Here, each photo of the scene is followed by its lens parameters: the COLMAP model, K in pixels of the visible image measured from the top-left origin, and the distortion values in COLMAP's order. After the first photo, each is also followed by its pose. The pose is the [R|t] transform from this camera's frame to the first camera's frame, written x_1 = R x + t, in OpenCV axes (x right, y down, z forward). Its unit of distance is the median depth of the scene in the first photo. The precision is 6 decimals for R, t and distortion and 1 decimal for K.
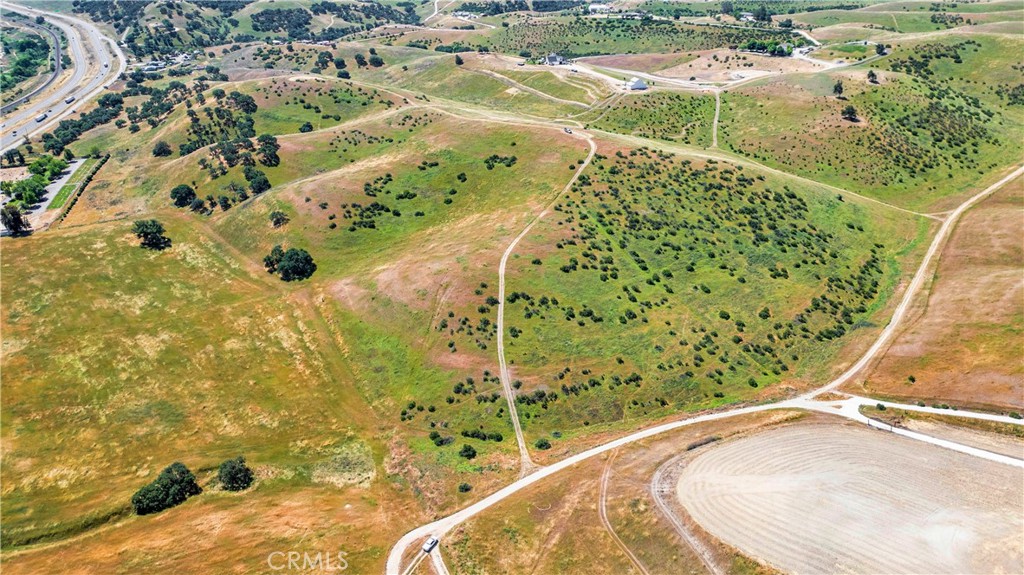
lens RADIAL K [[739.4, 0, 512.0], [0, 739.4, 287.4], [0, 0, 1]] dist [0.059279, -0.047232]
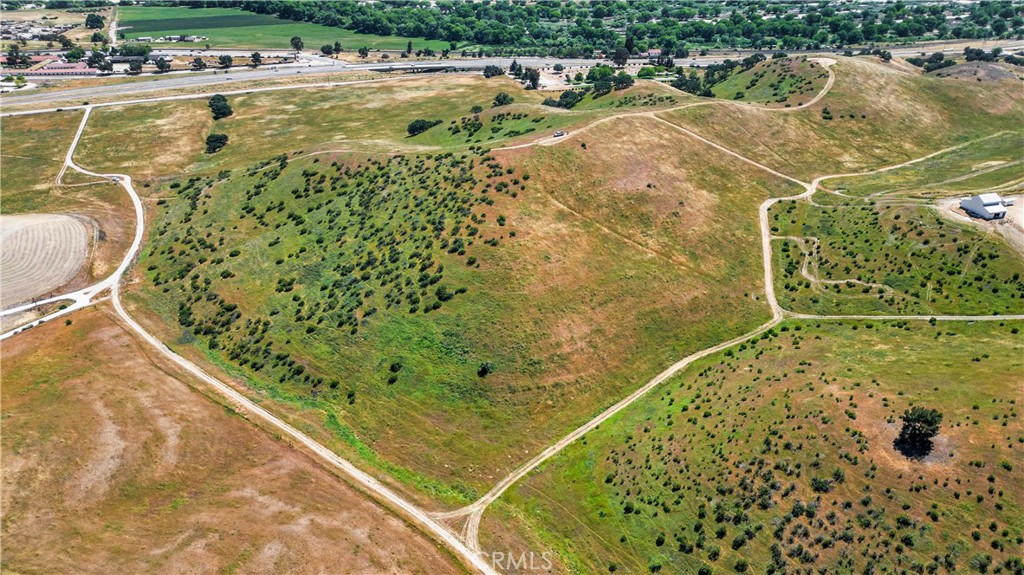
lens RADIAL K [[739.4, 0, 511.9], [0, 739.4, 287.5], [0, 0, 1]] dist [0.059279, -0.047232]
pose [[-0.067754, 0.476299, -0.876669, 1.063325], [-0.441275, 0.773764, 0.454494, -0.513097], [0.894810, 0.417646, 0.157753, 1.045508]]
